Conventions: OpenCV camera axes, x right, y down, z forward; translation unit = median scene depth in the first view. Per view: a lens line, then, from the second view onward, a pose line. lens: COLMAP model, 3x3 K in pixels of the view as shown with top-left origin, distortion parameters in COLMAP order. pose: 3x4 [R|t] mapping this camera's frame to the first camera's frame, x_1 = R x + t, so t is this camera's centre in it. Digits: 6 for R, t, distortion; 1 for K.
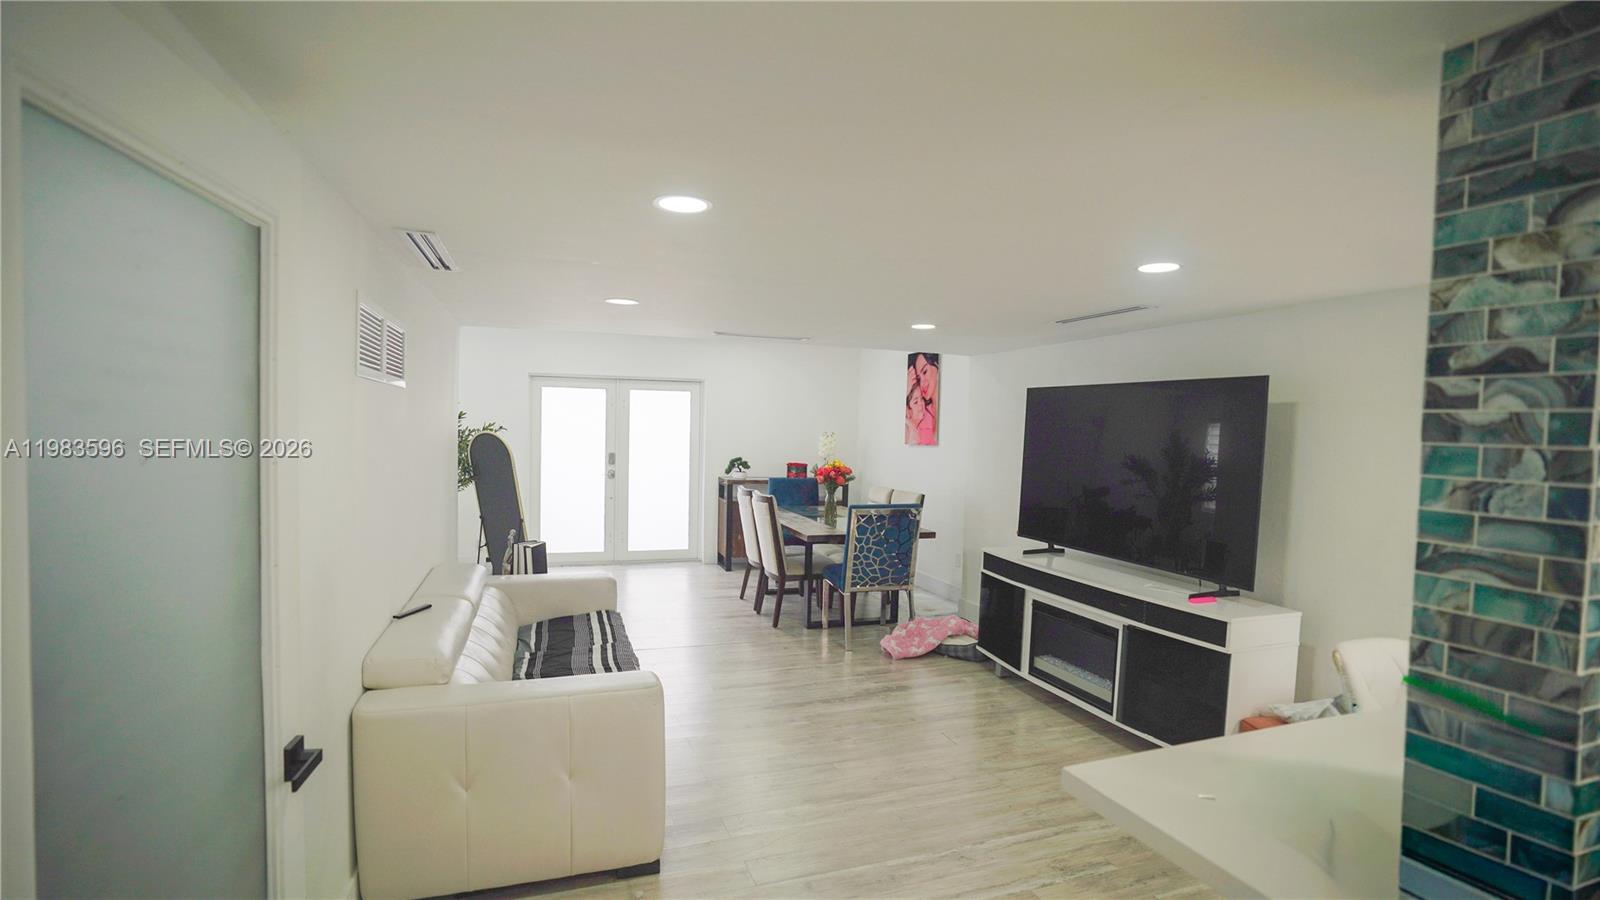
lens RADIAL K [[733.2, 0, 797.6], [0, 733.2, 461.7], [0, 0, 1]] dist [-0.042052, 0.002197]
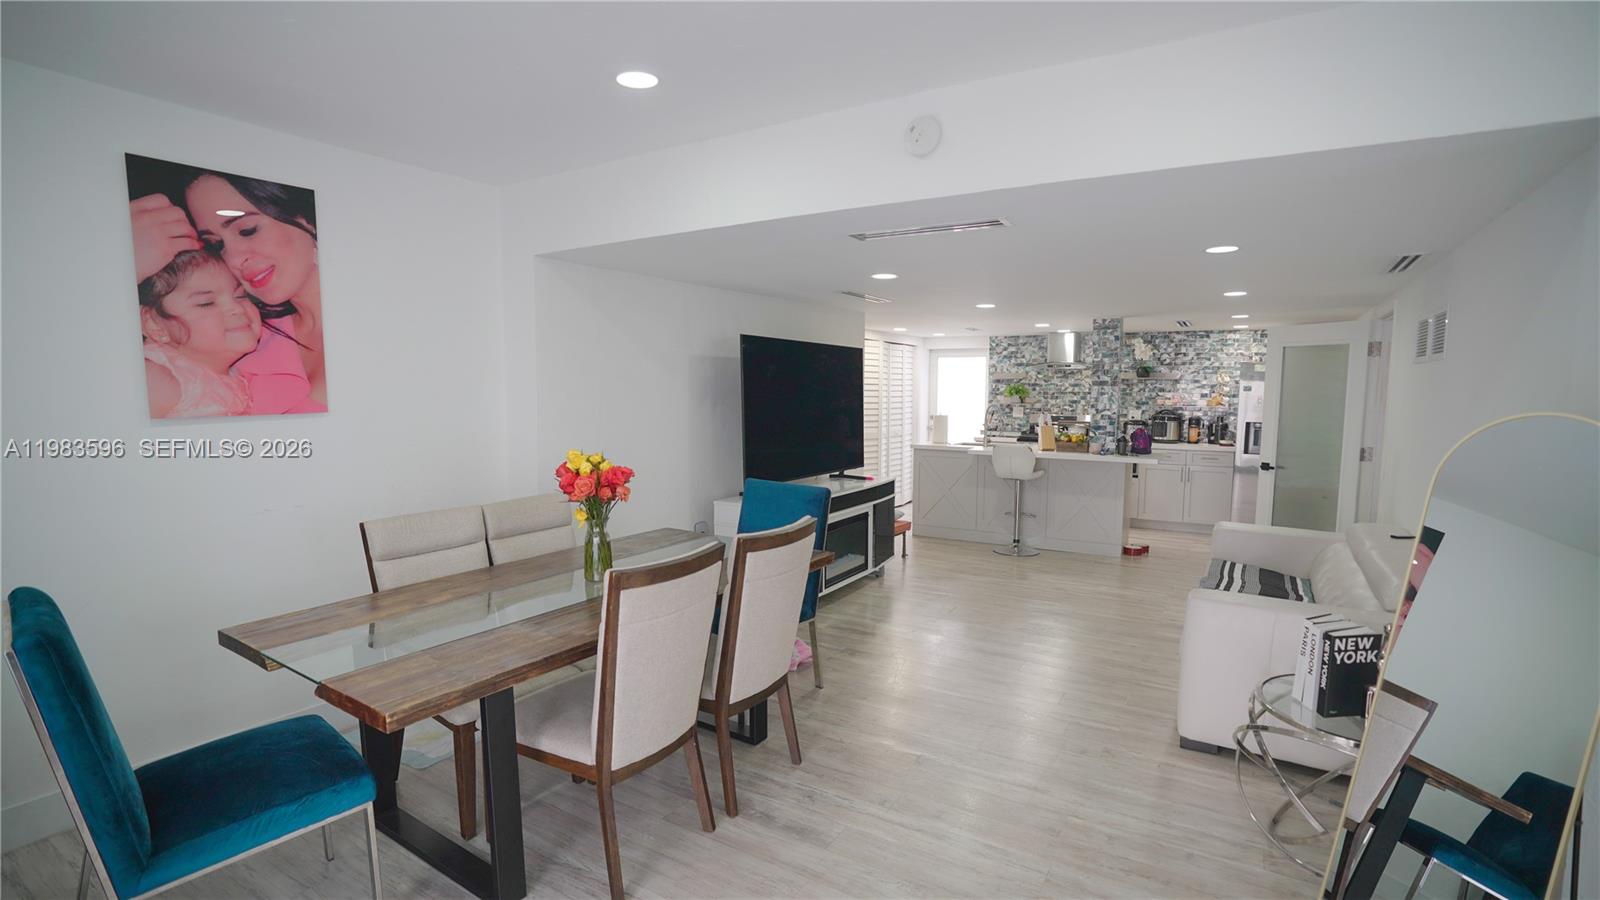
lens RADIAL K [[733.2, 0, 799.0], [0, 733.2, 454.7], [0, 0, 1]] dist [-0.042052, 0.002197]
pose [[-0.619723, -0.095831, 0.778948, -0.340309], [0.018620, 0.990443, 0.136664, -0.051937], [-0.784599, 0.099197, -0.612016, 1.060972]]
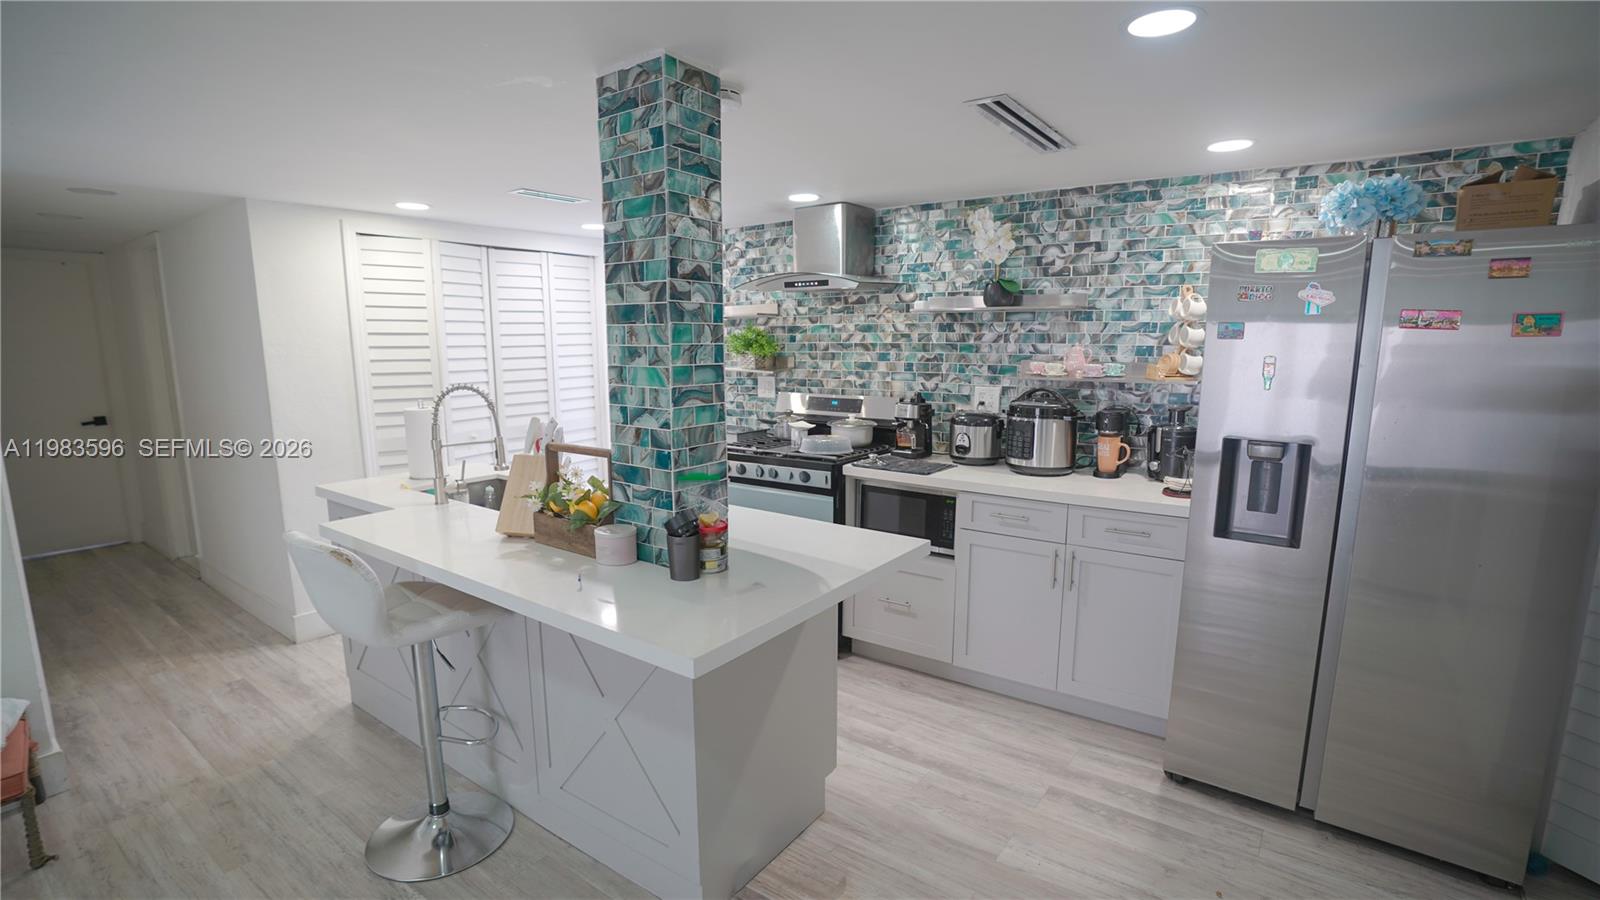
lens RADIAL K [[733.2, 0, 793.2], [0, 733.2, 446.7], [0, 0, 1]] dist [-0.042052, 0.002197]
pose [[-0.544872, -0.141956, 0.826415, -0.089423], [0.029371, 0.981730, 0.188000, -0.007833], [-0.838004, 0.126709, -0.530748, 0.252628]]
